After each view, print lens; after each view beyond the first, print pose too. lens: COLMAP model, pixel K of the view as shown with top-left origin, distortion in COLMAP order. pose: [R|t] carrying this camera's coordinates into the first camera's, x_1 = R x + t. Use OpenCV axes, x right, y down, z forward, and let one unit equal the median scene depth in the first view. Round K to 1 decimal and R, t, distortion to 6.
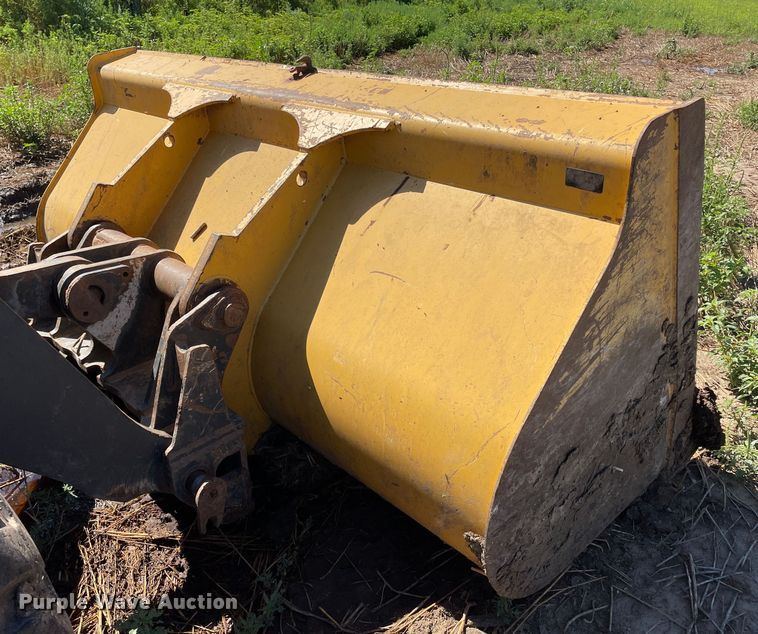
lens RADIAL K [[652.9, 0, 336.4], [0, 652.9, 312.1], [0, 0, 1]] dist [0.099778, -0.148061]
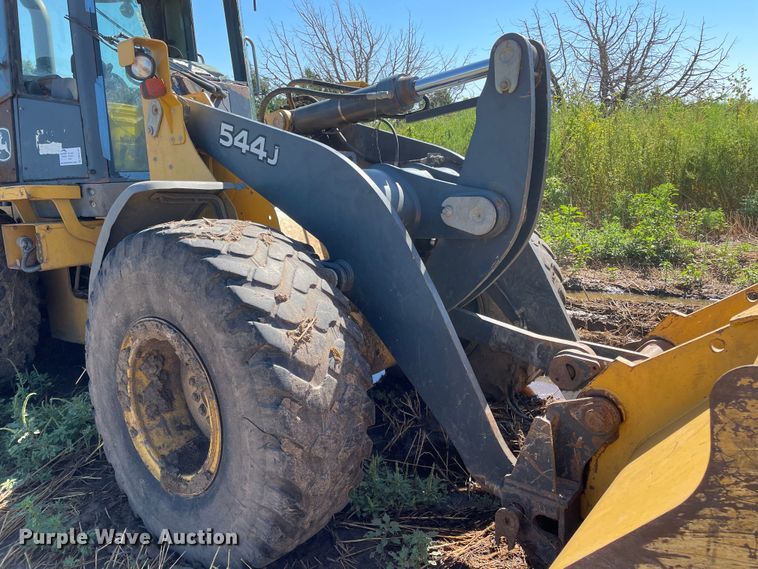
lens RADIAL K [[555.3, 0, 384.9], [0, 555.3, 285.3], [0, 0, 1]] dist [0.086043, -0.102666]
pose [[0.179777, 0.219362, -0.958937, 0.659928], [-0.408995, 0.903237, 0.129944, -0.181196], [0.894653, 0.368840, 0.252099, 0.249410]]
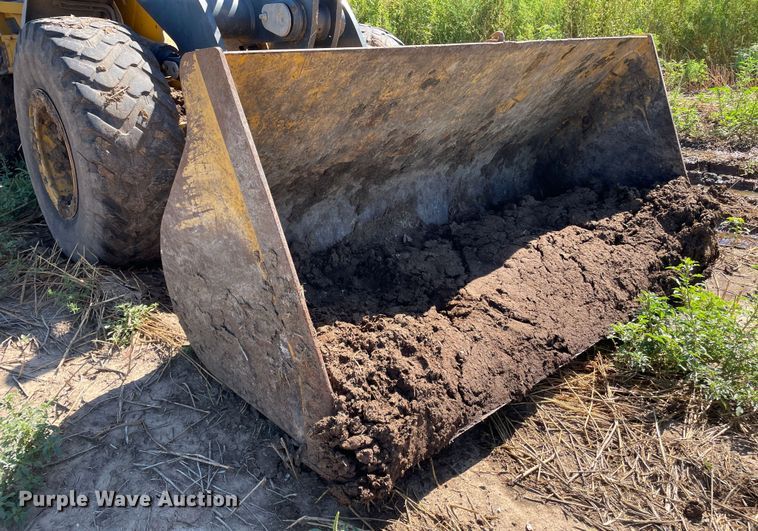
lens RADIAL K [[554.7, 0, 379.0], [0, 554.7, 265.5], [0, 0, 1]] dist [0.106508, -0.135556]
pose [[0.043567, 0.405957, -0.912853, 1.178314], [-0.431200, 0.831872, 0.349364, -0.334428], [0.901204, 0.378401, 0.211291, 0.829202]]
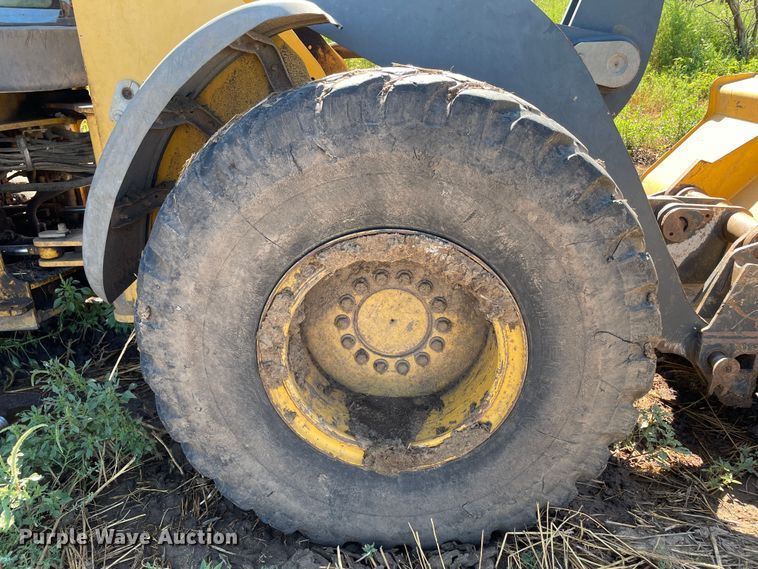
lens RADIAL K [[555.3, 0, 384.9], [0, 555.3, 285.3], [0, 0, 1]] dist [0.086043, -0.102666]
pose [[0.702270, 0.280160, -0.654467, 0.032253], [-0.309168, 0.948115, 0.074114, 0.205810], [0.641274, 0.150292, 0.752449, -0.340590]]
